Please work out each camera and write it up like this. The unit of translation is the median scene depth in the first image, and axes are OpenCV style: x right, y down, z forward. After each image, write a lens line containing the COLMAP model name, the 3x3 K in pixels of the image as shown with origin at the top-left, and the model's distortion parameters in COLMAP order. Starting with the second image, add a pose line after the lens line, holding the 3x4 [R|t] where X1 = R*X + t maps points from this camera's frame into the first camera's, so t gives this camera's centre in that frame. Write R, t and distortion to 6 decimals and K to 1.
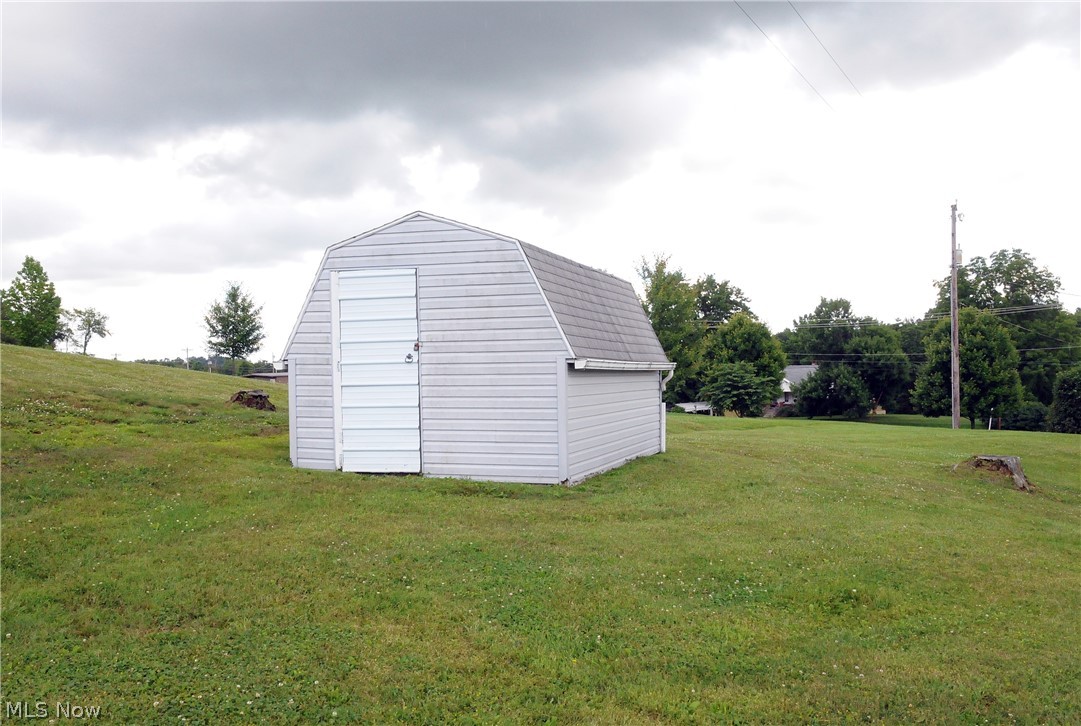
lens RADIAL K [[949.7, 0, 540.5], [0, 949.7, 363.0], [0, 0, 1]] dist [0.094029, 0.001986]
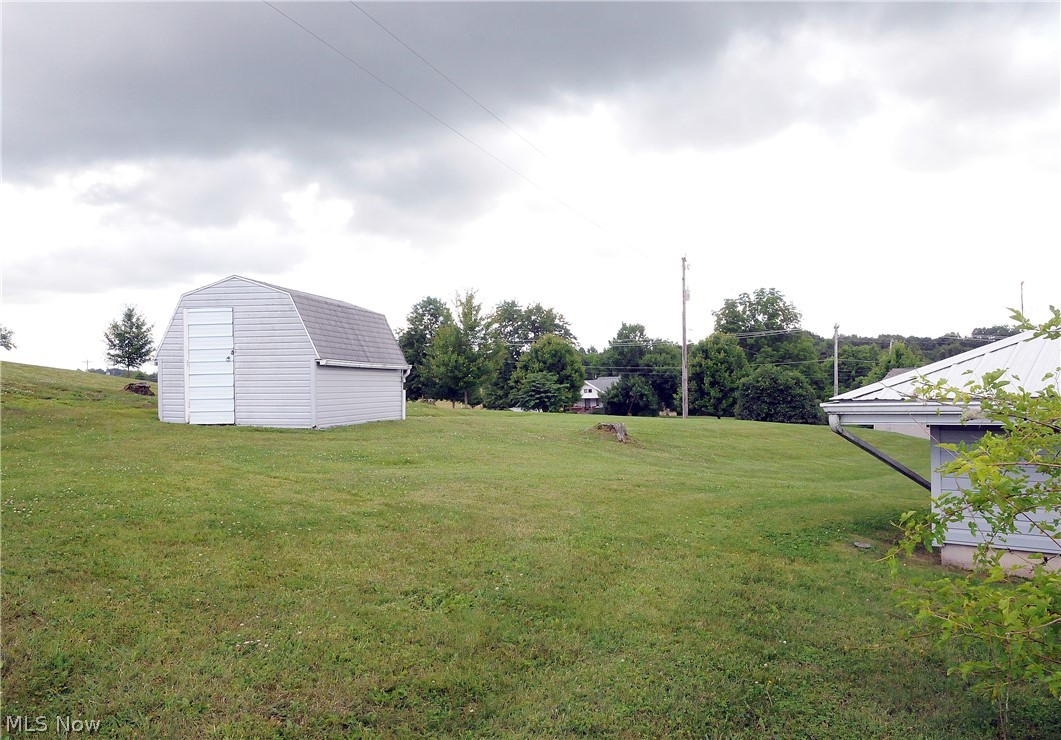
lens RADIAL K [[827.3, 0, 530.5], [0, 827.3, 432.2], [0, 0, 1]] dist [0.008306, 0.006600]
pose [[0.990646, -0.005832, 0.136329, 0.033806], [-0.003331, 0.997755, 0.066884, 0.004247], [-0.136413, -0.066713, 0.988403, -0.097182]]
